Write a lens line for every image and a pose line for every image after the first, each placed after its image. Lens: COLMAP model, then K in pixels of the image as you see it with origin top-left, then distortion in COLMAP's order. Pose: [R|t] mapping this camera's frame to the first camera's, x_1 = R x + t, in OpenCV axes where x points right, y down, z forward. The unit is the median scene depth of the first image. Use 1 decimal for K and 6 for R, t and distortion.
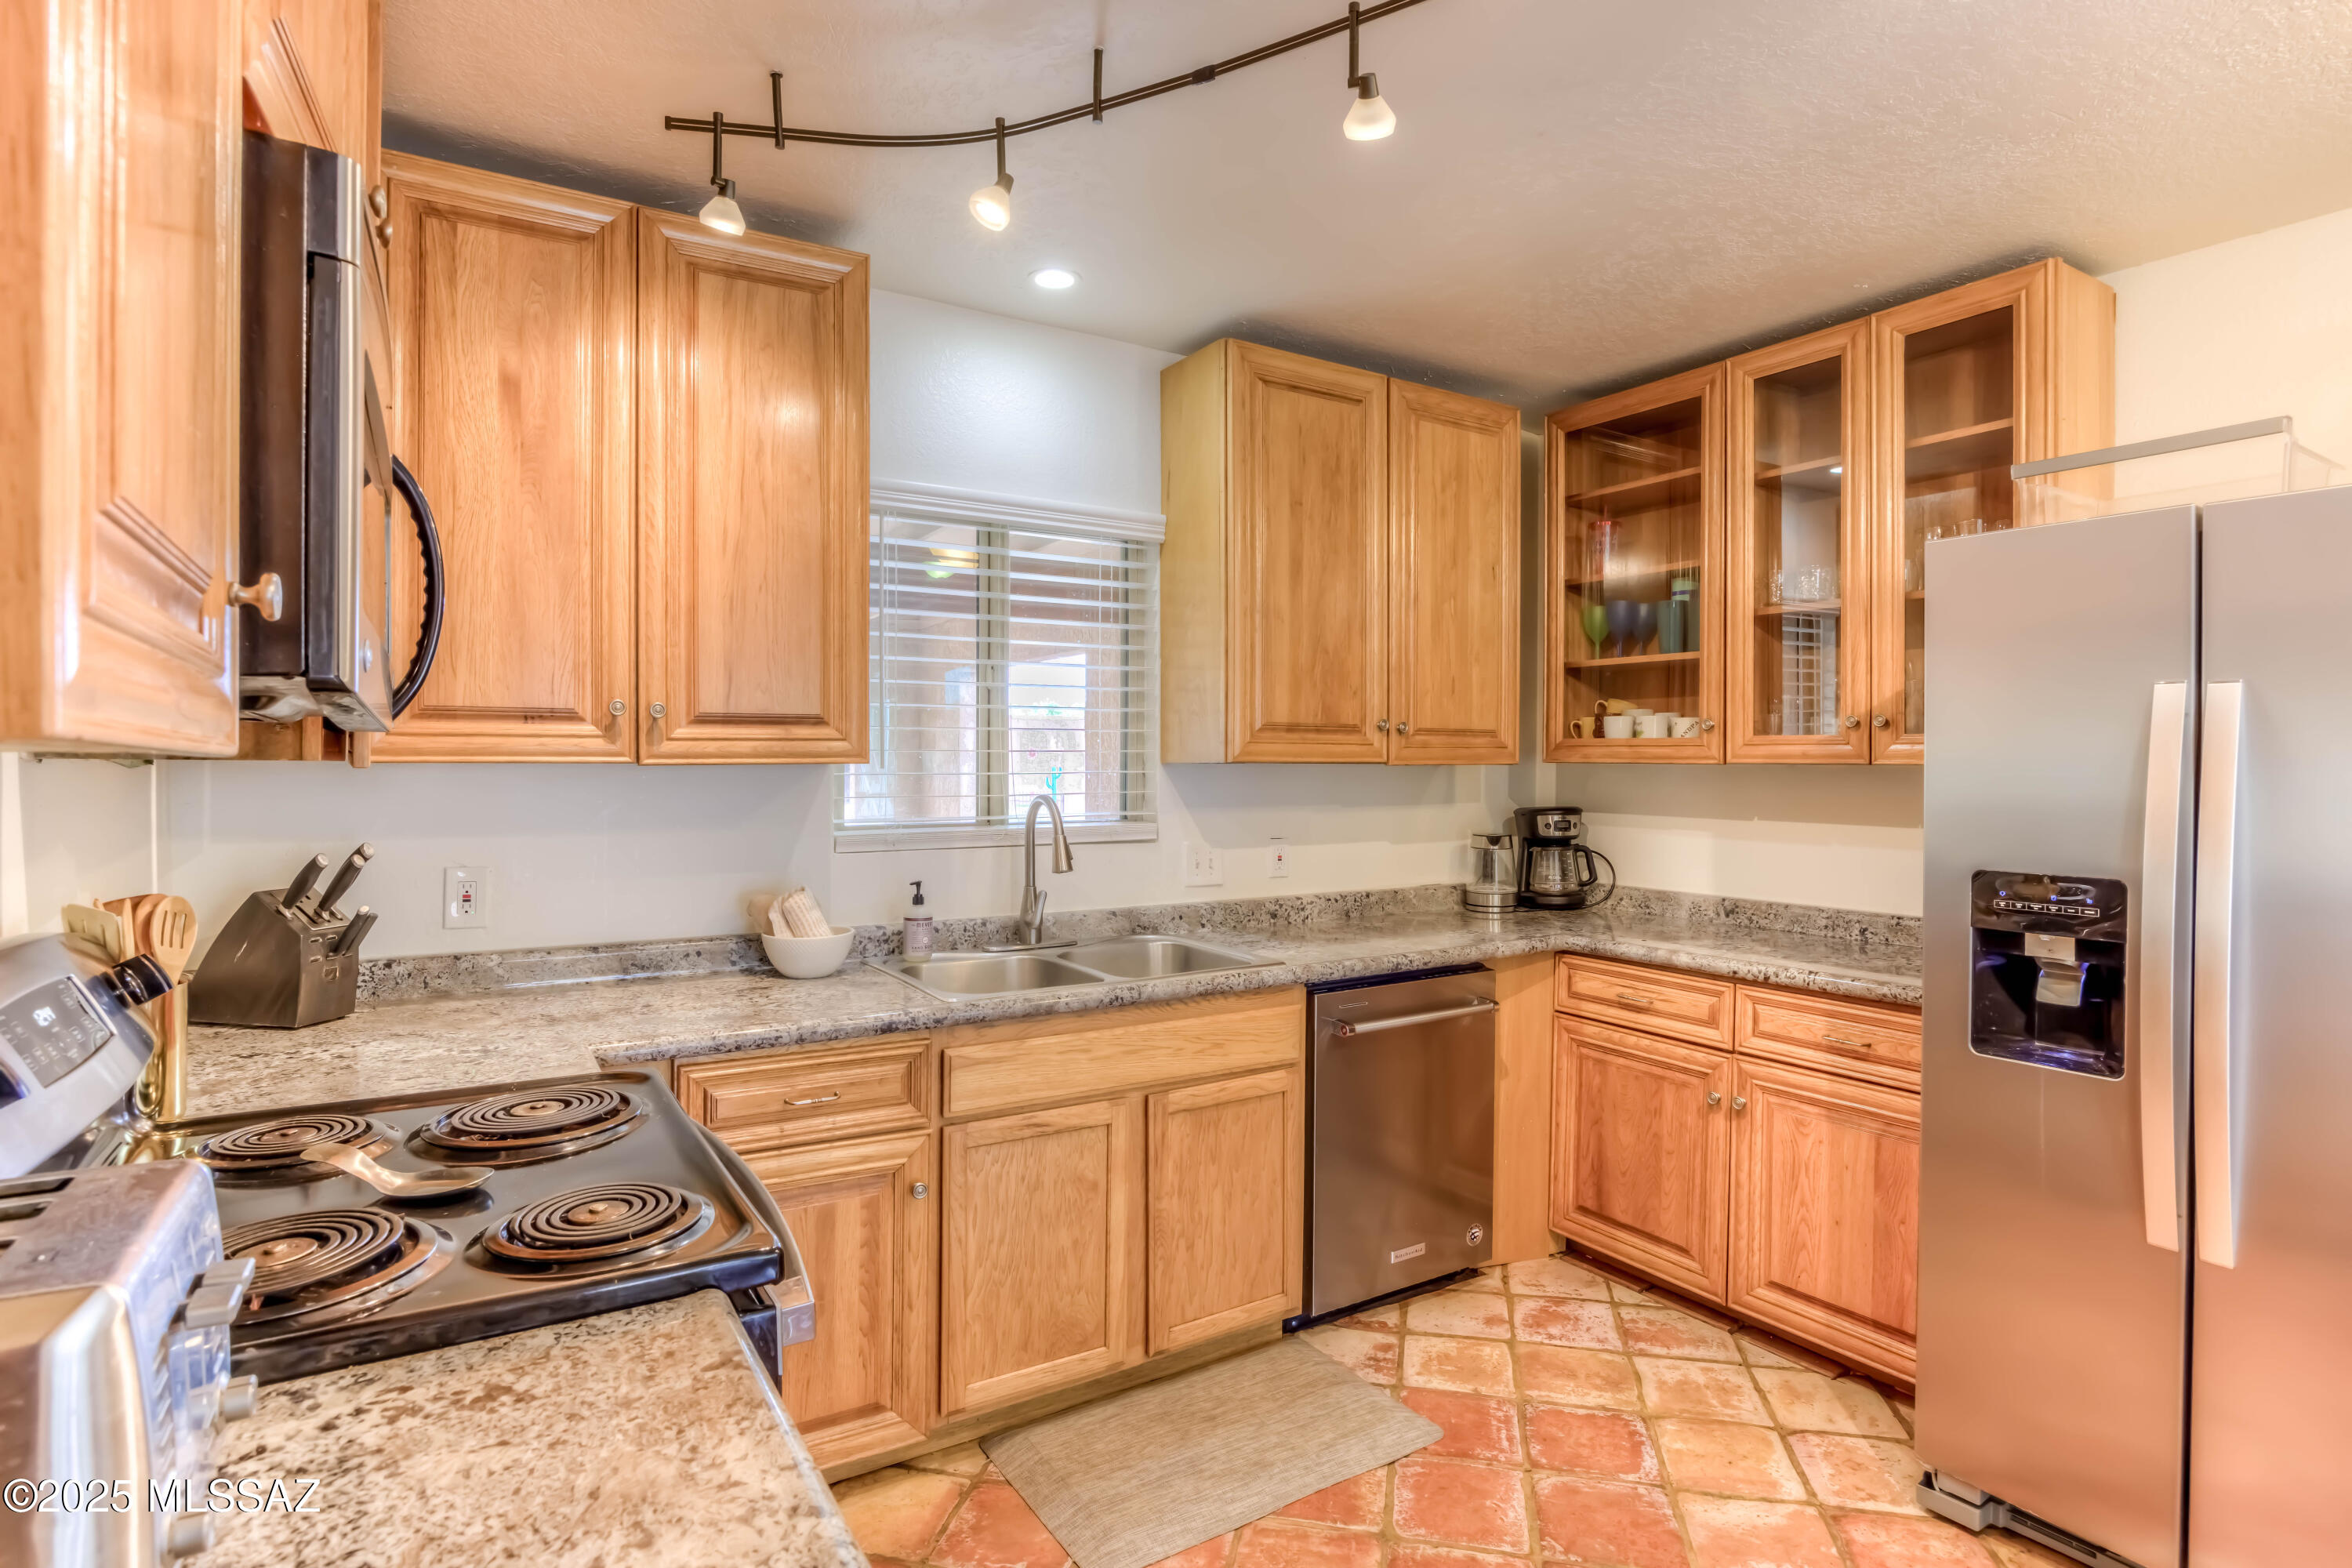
lens RADIAL K [[1199.8, 0, 1176.0], [0, 1199.8, 784.0], [0, 0, 1]] dist [-0.030564, 0.008649]
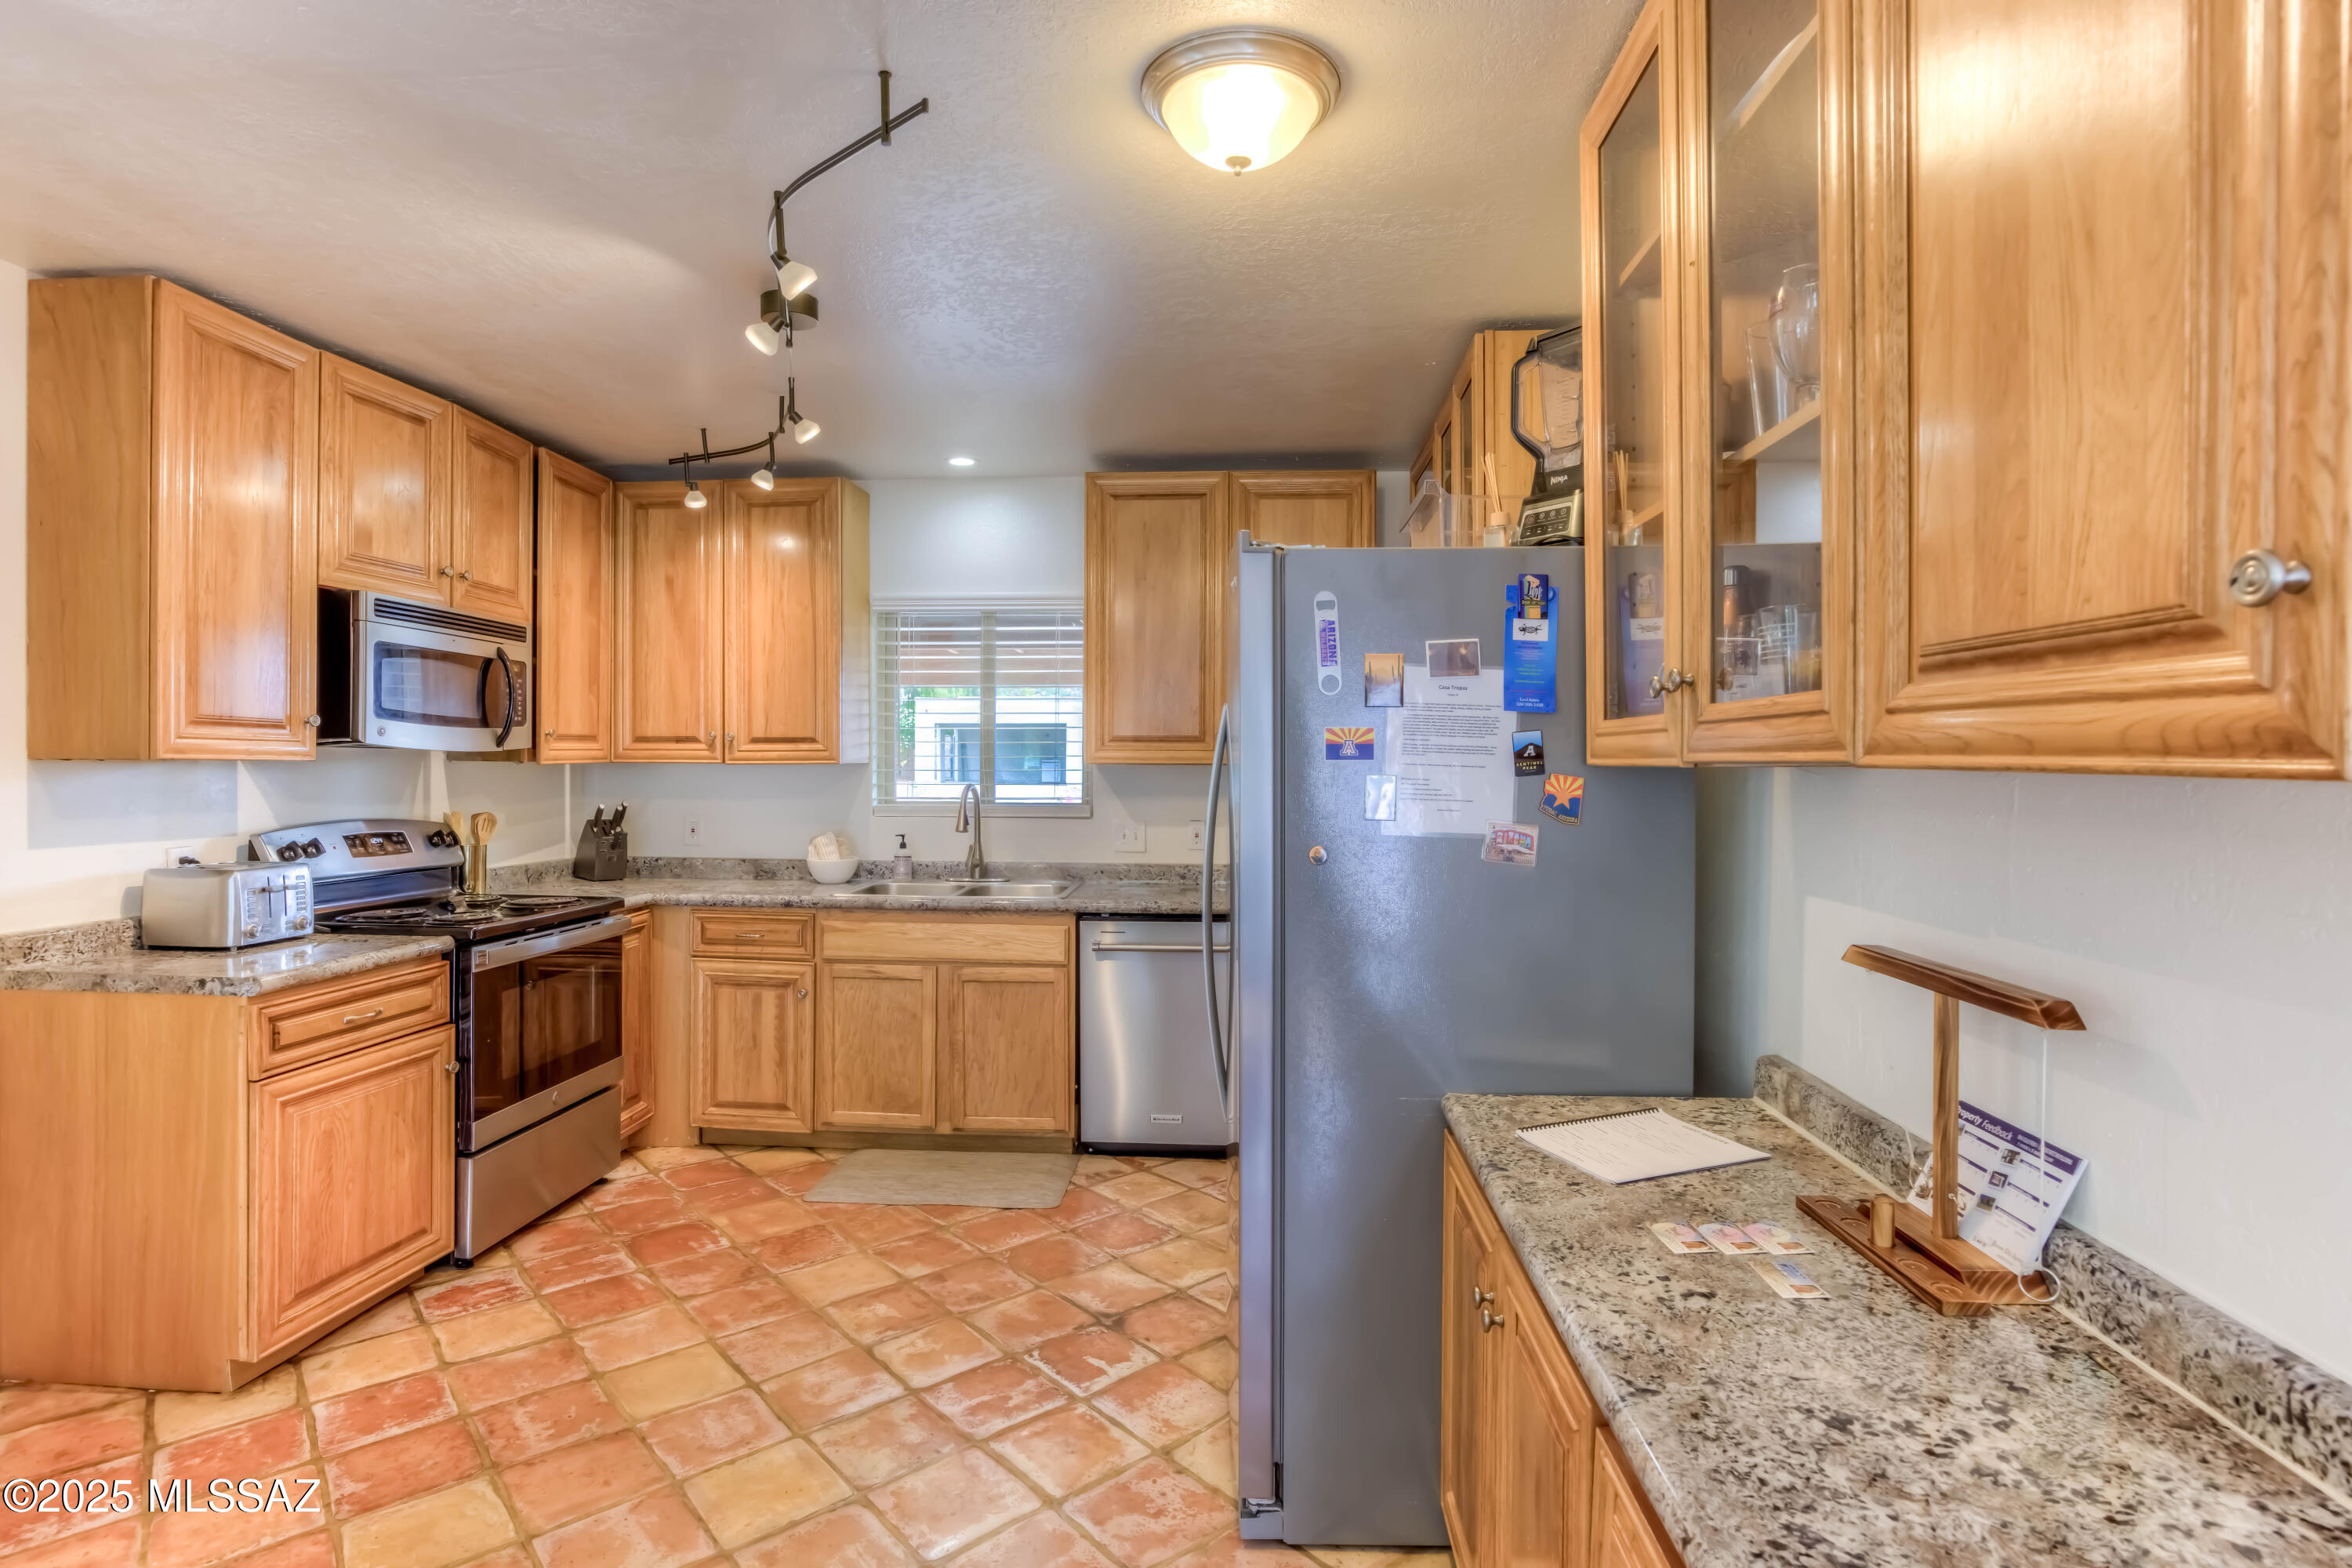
lens RADIAL K [[1188.2, 0, 1139.3], [0, 1188.2, 783.0], [0, 0, 1]] dist [-0.034325, 0.007017]
pose [[0.797446, 0.011169, -0.603287, 1.200813], [-0.012785, 0.999917, 0.001612, 0.003294], [0.603255, 0.006427, 0.797523, -0.138610]]
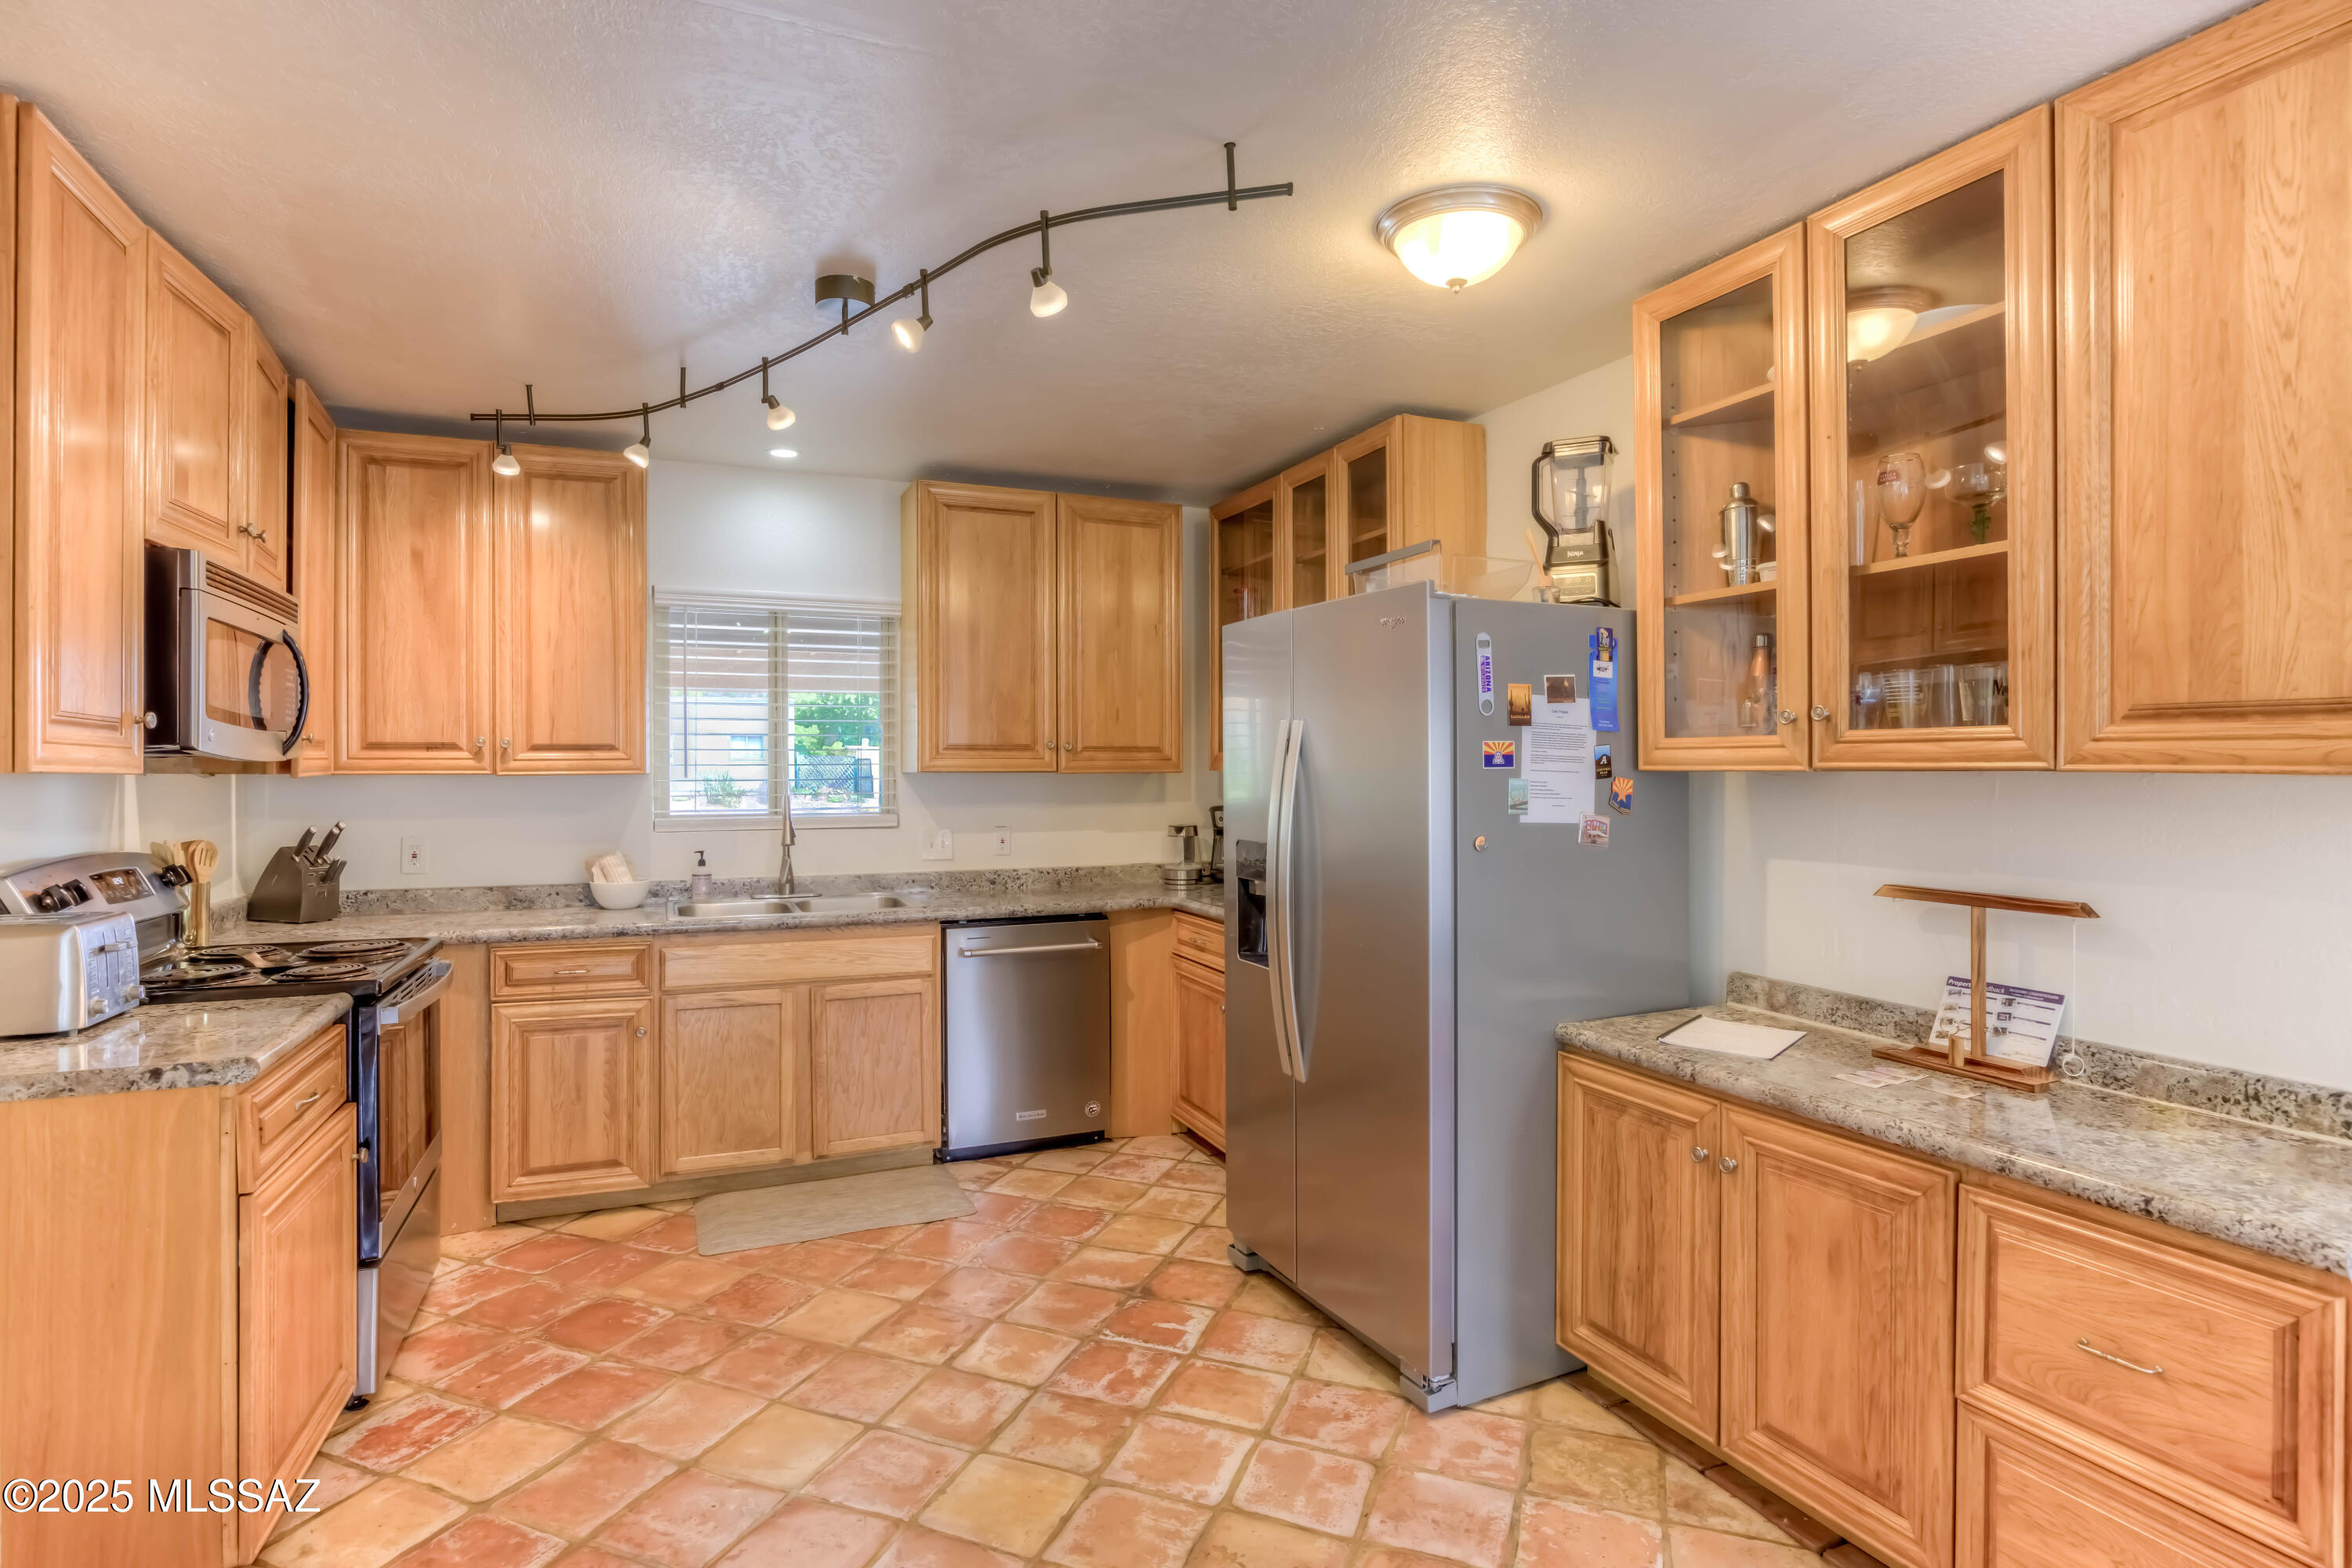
lens RADIAL K [[1202.5, 0, 1158.7], [0, 1202.5, 781.8], [0, 0, 1]] dist [-0.027663, 0.002598]
pose [[0.987367, -0.002530, -0.158432, 0.693171], [0.001260, 0.999966, -0.008115, 0.007490], [0.158447, 0.007813, 0.987337, -0.478651]]
